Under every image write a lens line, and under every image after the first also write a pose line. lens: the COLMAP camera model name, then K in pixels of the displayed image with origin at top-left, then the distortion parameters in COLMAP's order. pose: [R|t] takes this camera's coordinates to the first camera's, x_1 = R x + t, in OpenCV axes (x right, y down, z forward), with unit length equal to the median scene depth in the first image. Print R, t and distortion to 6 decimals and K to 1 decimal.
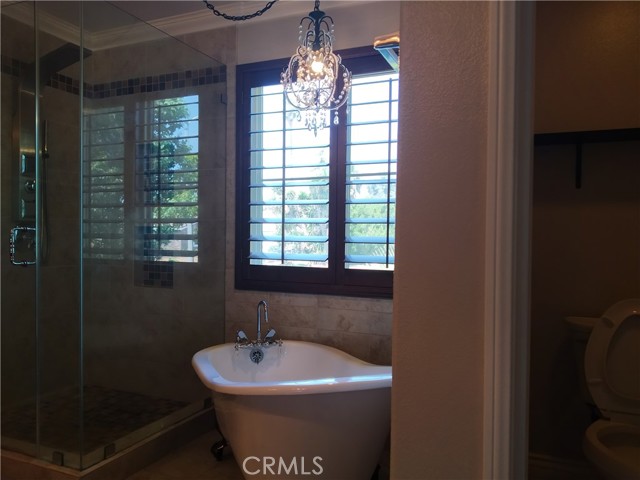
lens RADIAL K [[511.9, 0, 319.7], [0, 511.9, 238.5], [0, 0, 1]] dist [0.008342, 0.006625]
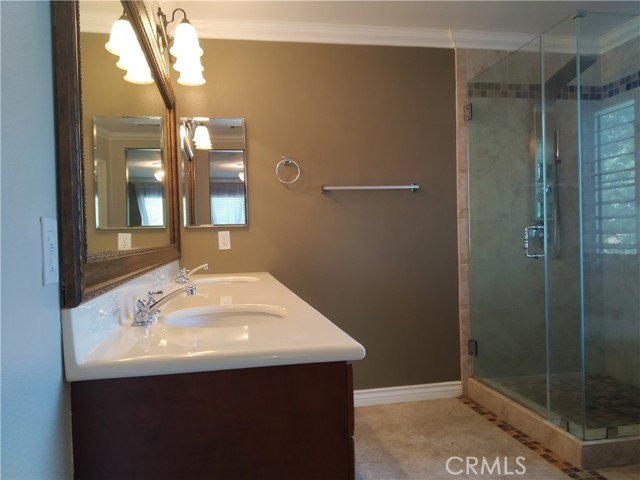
lens RADIAL K [[511.9, 0, 320.0], [0, 511.9, 241.1], [0, 0, 1]] dist [0.008342, 0.006625]
pose [[0.573764, -0.010952, -0.818947, 0.113186], [0.019426, 0.999811, 0.000240, 0.002929], [0.818790, -0.016046, 0.573869, -0.095790]]
